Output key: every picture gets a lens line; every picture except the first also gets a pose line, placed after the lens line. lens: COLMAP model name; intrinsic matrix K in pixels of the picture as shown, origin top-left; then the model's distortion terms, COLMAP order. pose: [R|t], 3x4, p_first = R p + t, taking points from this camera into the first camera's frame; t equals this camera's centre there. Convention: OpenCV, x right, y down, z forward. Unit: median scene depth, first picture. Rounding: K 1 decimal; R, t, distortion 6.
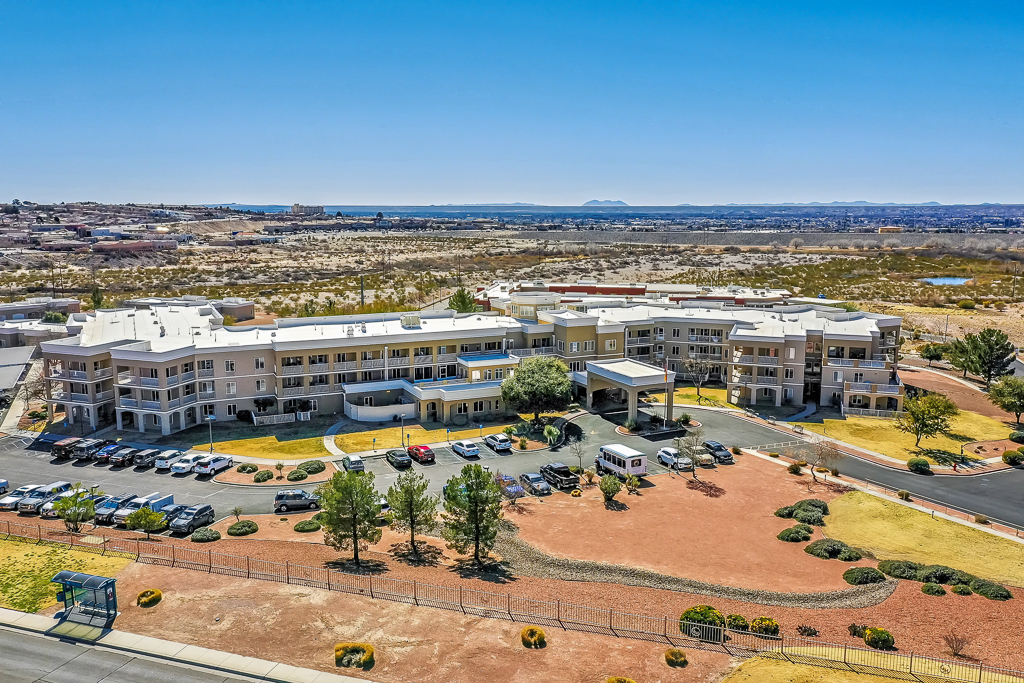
lens RADIAL K [[818.5, 0, 511.5], [0, 818.5, 341.4], [0, 0, 1]] dist [0.076416, -0.000070]
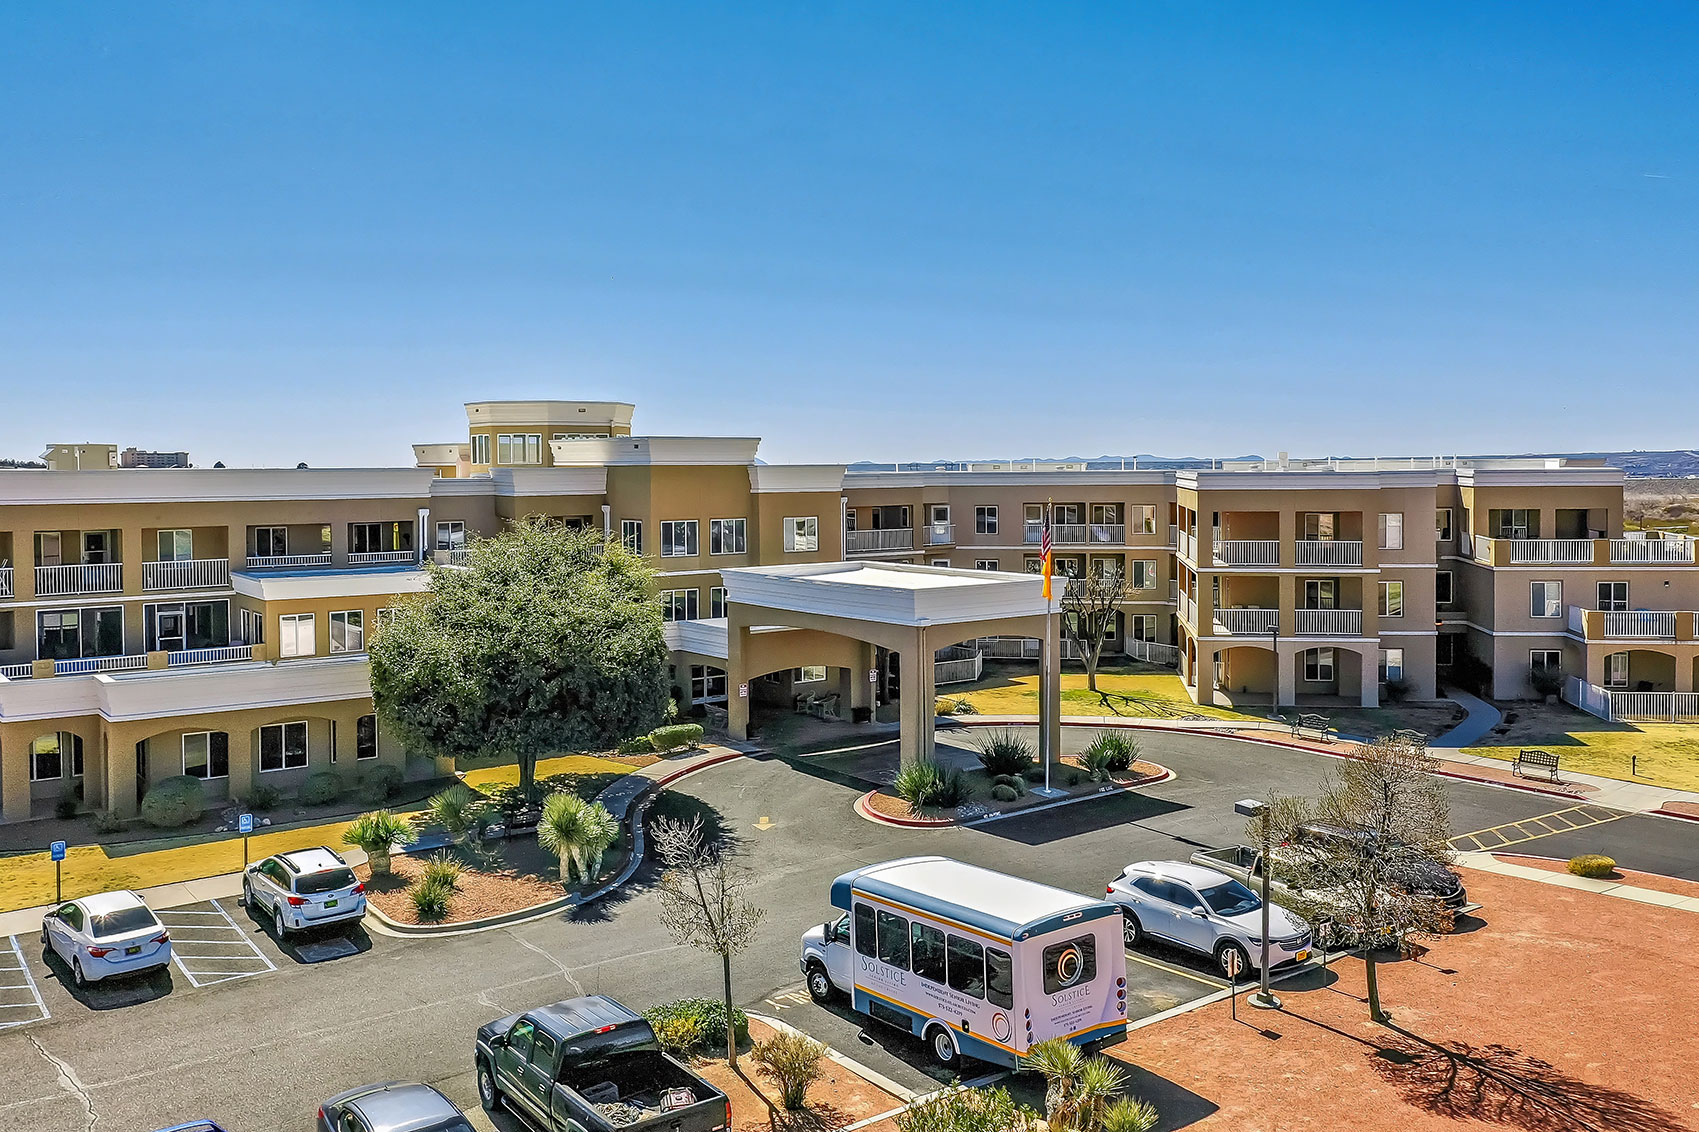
lens RADIAL K [[1304.1, 0, 844.4], [0, 1304.1, 527.6], [0, 0, 1]] dist [0.002622, 0.007673]
pose [[0.978968, -0.005983, 0.203924, 0.045600], [0.036228, 0.988782, -0.144906, 0.080848], [-0.200769, 0.149246, 0.968203, 0.612491]]
